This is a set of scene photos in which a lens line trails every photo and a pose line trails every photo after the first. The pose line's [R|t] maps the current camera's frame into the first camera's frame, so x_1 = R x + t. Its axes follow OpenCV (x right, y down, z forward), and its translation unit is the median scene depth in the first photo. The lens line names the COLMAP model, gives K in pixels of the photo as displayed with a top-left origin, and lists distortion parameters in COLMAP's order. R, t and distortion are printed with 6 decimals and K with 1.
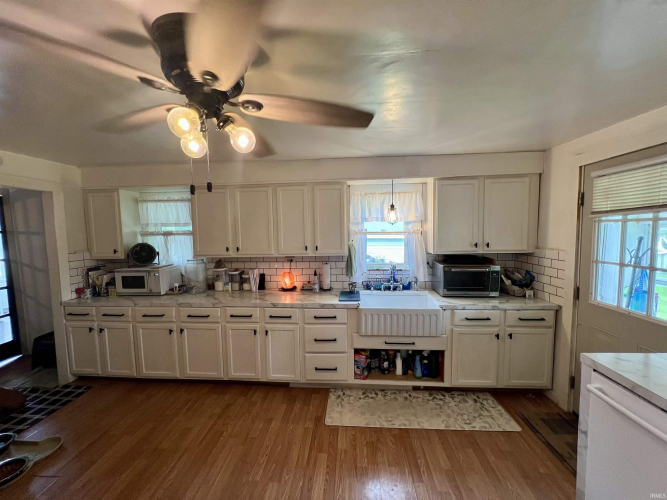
lens RADIAL K [[266.6, 0, 332.9], [0, 266.6, 249.1], [0, 0, 1]] dist [-0.002305, 0.000602]
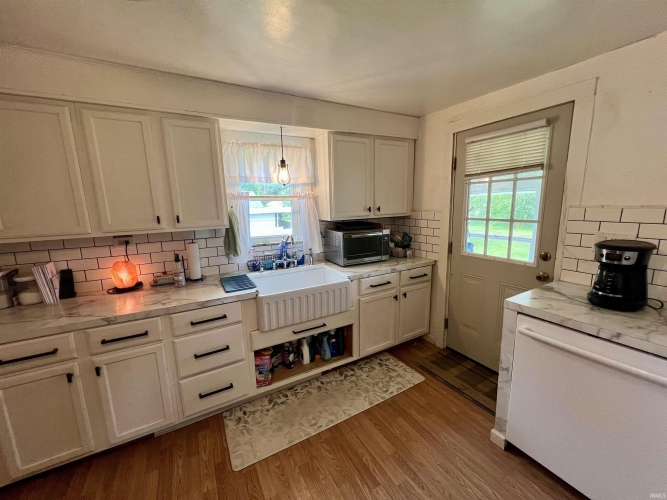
lens RADIAL K [[266.6, 0, 332.8], [0, 266.6, 249.1], [0, 0, 1]] dist [-0.002305, 0.000602]
pose [[0.836300, -0.097579, 0.539519, -0.112612], [0.051016, 0.993615, 0.100629, 0.025051], [-0.545893, -0.056632, 0.835939, 0.273013]]
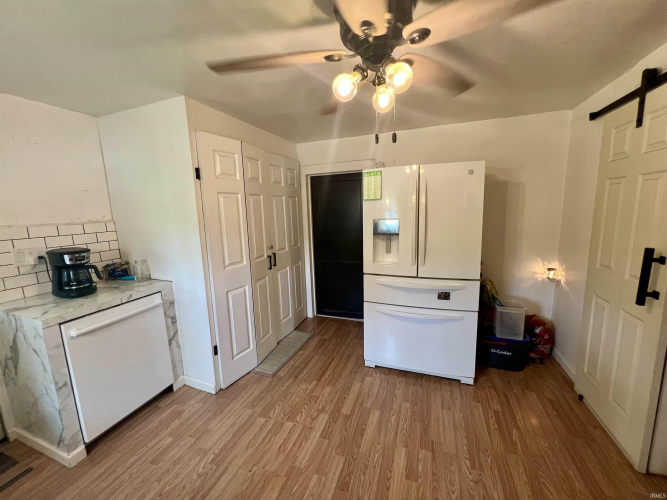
lens RADIAL K [[266.6, 0, 333.4], [0, 266.6, 249.5], [0, 0, 1]] dist [-0.002305, 0.000602]
pose [[-0.959186, 0.001080, 0.282773, -0.247393], [0.066007, 0.973222, 0.220185, -0.017223], [-0.274963, 0.229864, -0.933573, 0.878550]]
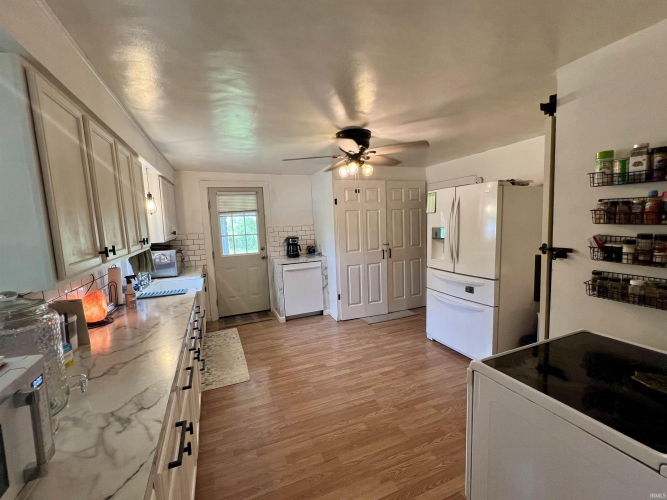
lens RADIAL K [[292.6, 0, 332.2], [0, 292.6, 249.9], [0, 0, 1]] dist [0.001203, 0.000221]
pose [[-0.439728, -0.059757, 0.896141, -1.133940], [0.112959, 0.986181, 0.121189, -0.021134], [-0.890999, 0.154517, -0.426901, 0.980239]]
